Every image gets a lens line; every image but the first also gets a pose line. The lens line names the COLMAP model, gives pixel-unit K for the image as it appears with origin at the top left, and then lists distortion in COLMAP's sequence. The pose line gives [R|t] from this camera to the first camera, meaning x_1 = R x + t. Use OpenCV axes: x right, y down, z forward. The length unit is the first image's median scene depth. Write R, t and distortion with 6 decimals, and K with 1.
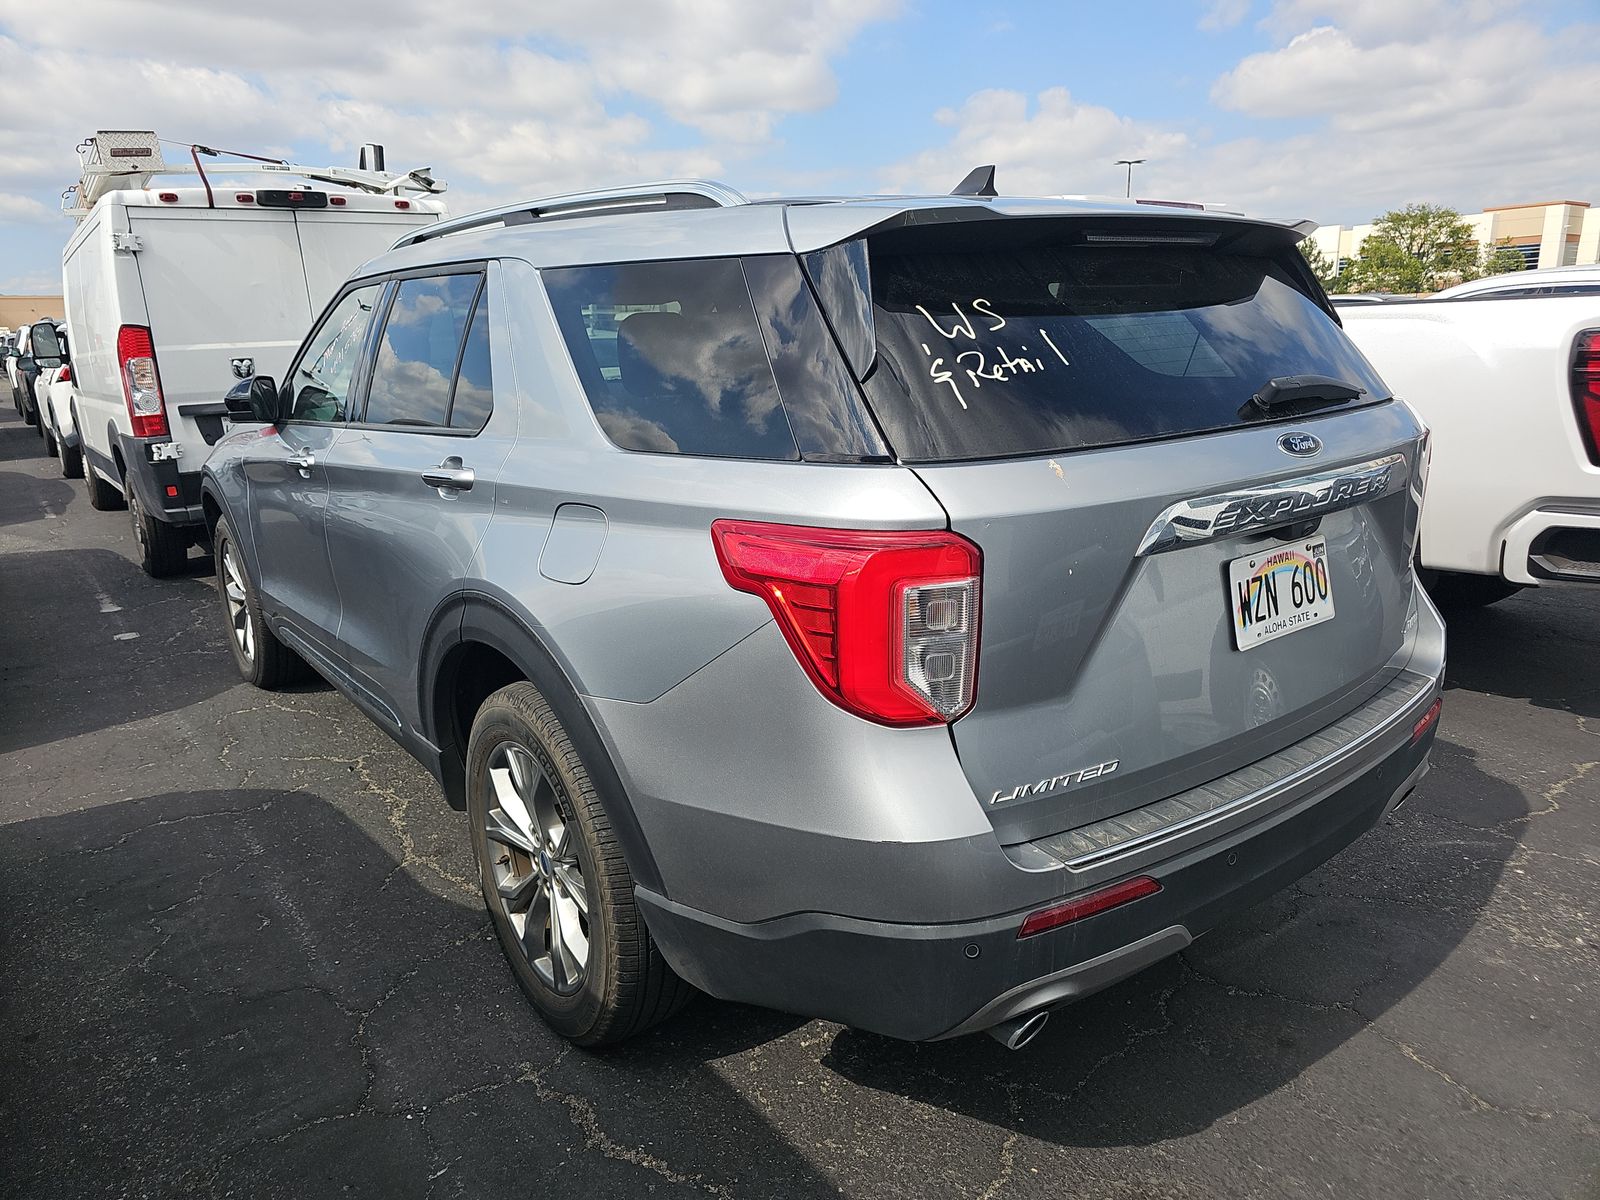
lens RADIAL K [[1058.2, 0, 800.0], [0, 1058.2, 600.0], [0, 0, 1]] dist [0.062730, -0.080659]
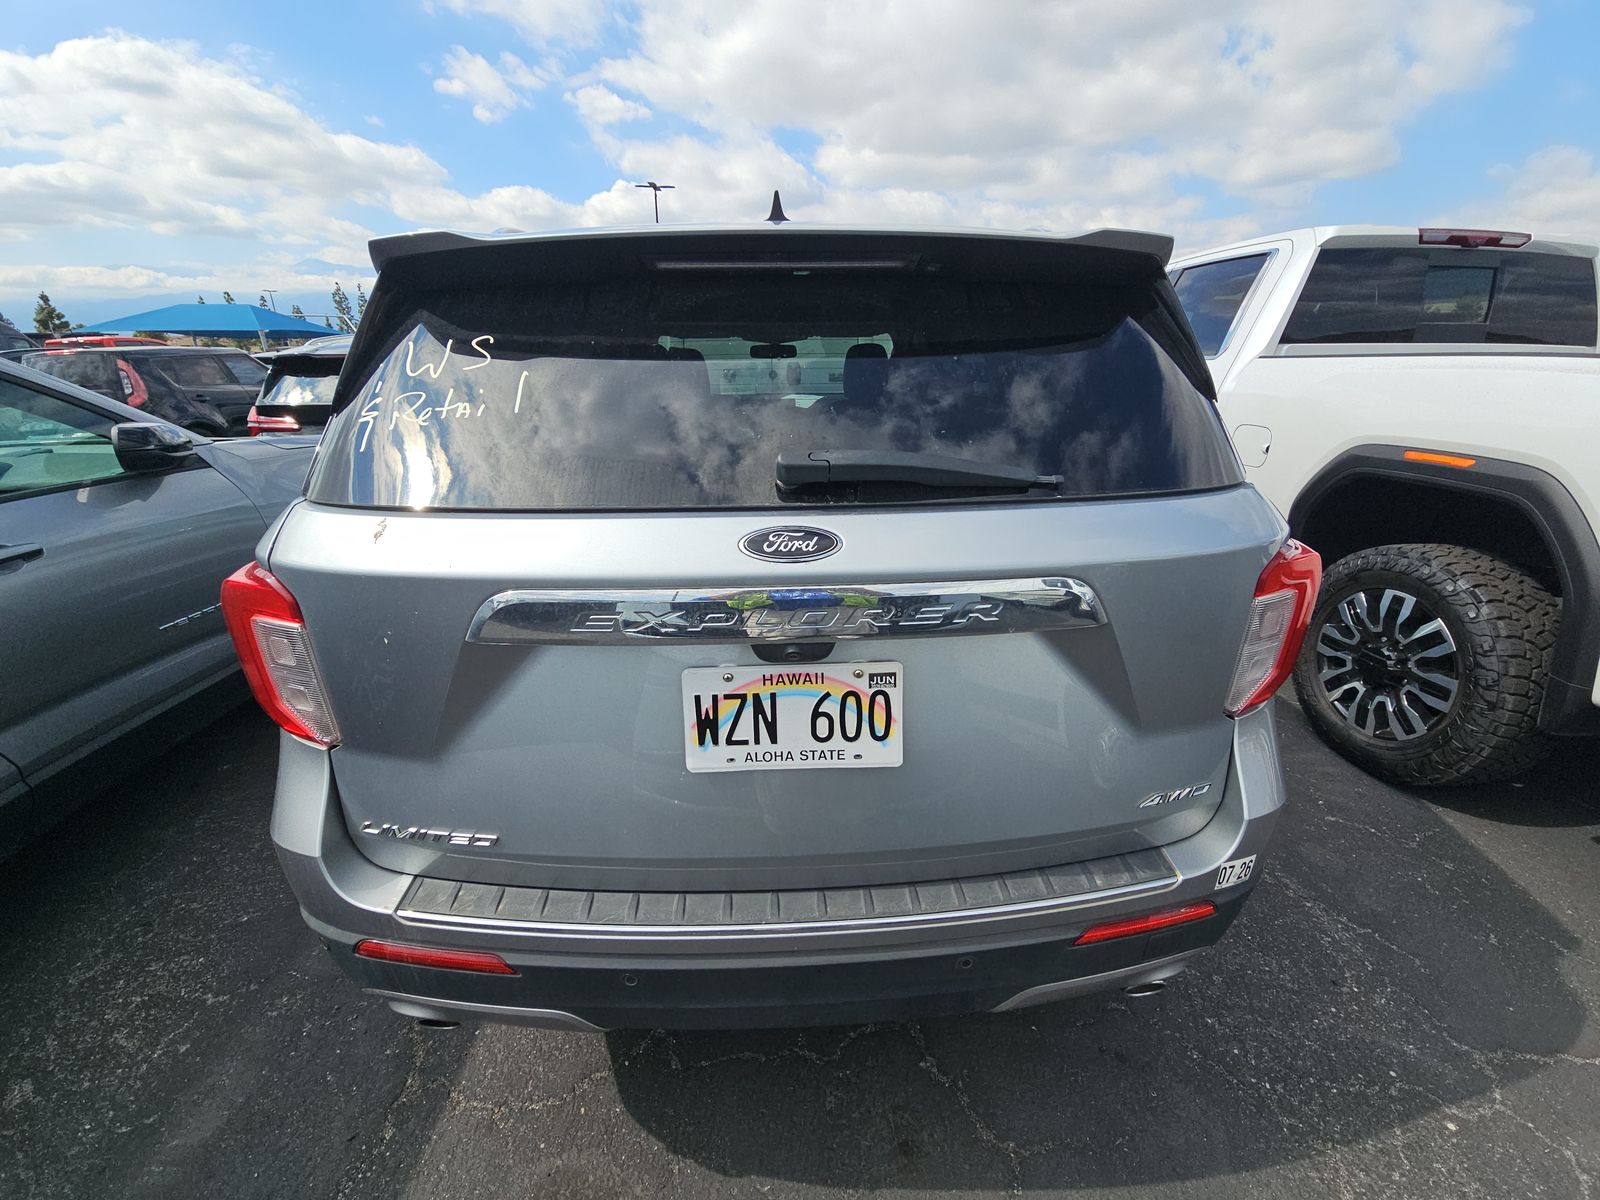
lens RADIAL K [[646.1, 0, 803.4], [0, 646.1, 620.2], [0, 0, 1]] dist [0.030667, -0.022666]
pose [[0.815727, 0.234250, -0.528881, 0.588006], [-0.158929, 0.969905, 0.184461, -0.145098], [0.556175, -0.066416, 0.828407, 0.501614]]
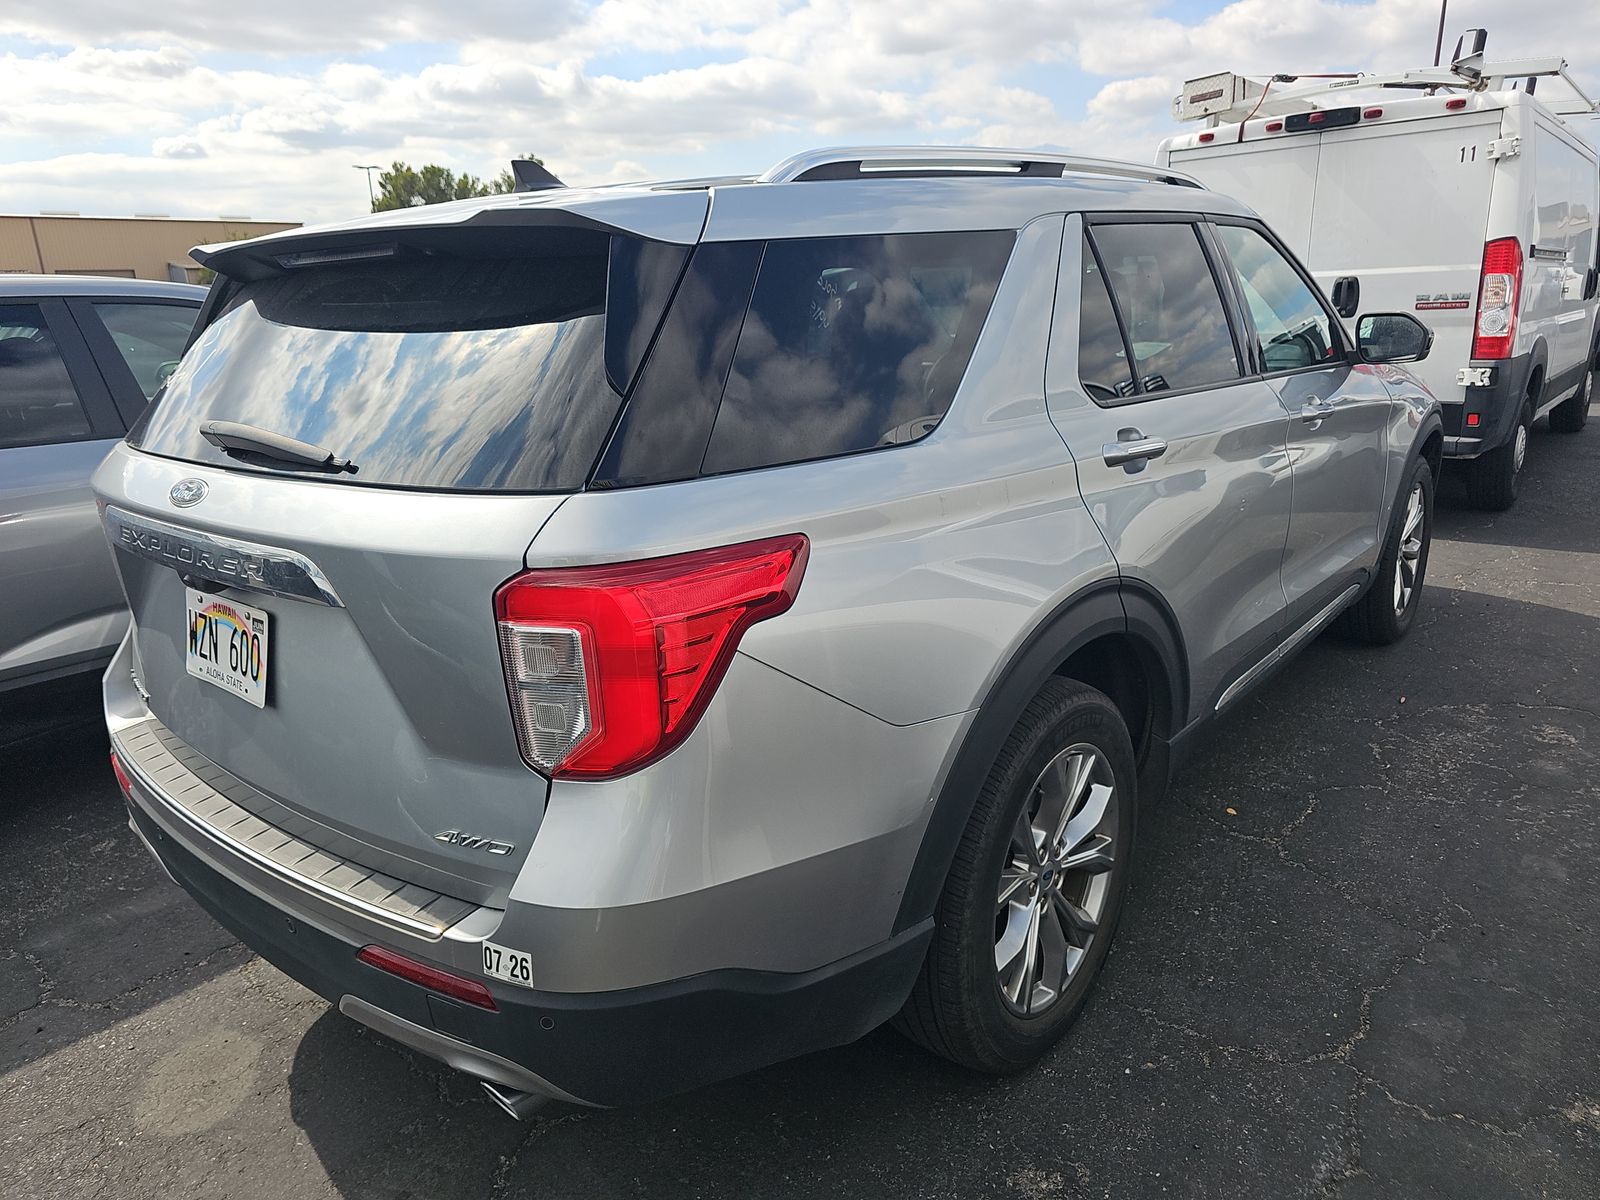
lens RADIAL K [[1058.2, 0, 800.0], [0, 1058.2, 600.0], [0, 0, 1]] dist [0.062730, -0.080659]
pose [[0.208723, 0.292601, -0.933177, 1.199747], [-0.202988, 0.946375, 0.251337, -0.324766], [0.956677, 0.136964, 0.256925, 1.036875]]
